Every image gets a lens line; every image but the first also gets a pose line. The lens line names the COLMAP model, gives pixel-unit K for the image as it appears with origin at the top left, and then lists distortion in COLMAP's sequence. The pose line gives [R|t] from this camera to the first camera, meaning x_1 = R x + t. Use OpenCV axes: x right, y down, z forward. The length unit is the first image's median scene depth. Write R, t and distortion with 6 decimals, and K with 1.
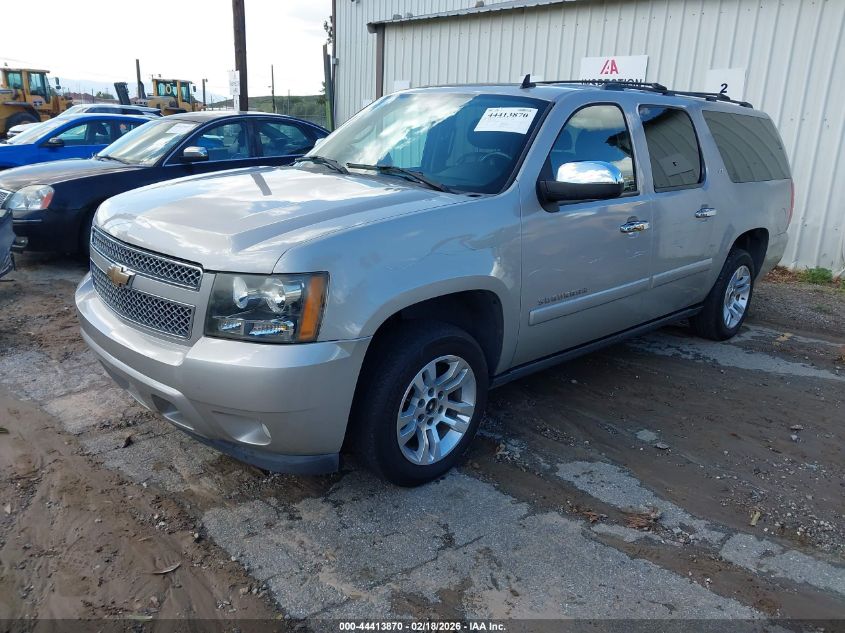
lens RADIAL K [[669.5, 0, 422.5], [0, 669.5, 316.5], [0, 0, 1]] dist [0.002139, 0.003391]
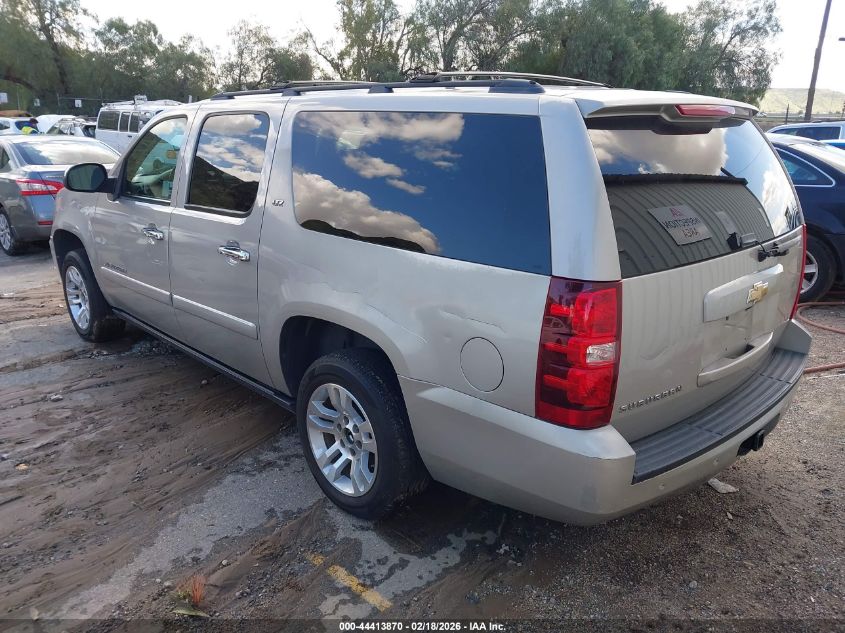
lens RADIAL K [[669.5, 0, 422.5], [0, 669.5, 316.5], [0, 0, 1]] dist [0.002139, 0.003391]
pose [[-0.028569, 0.220800, -0.974901, 1.043204], [-0.277934, 0.935085, 0.219927, -0.276767], [0.960175, 0.277242, 0.034654, 1.088447]]
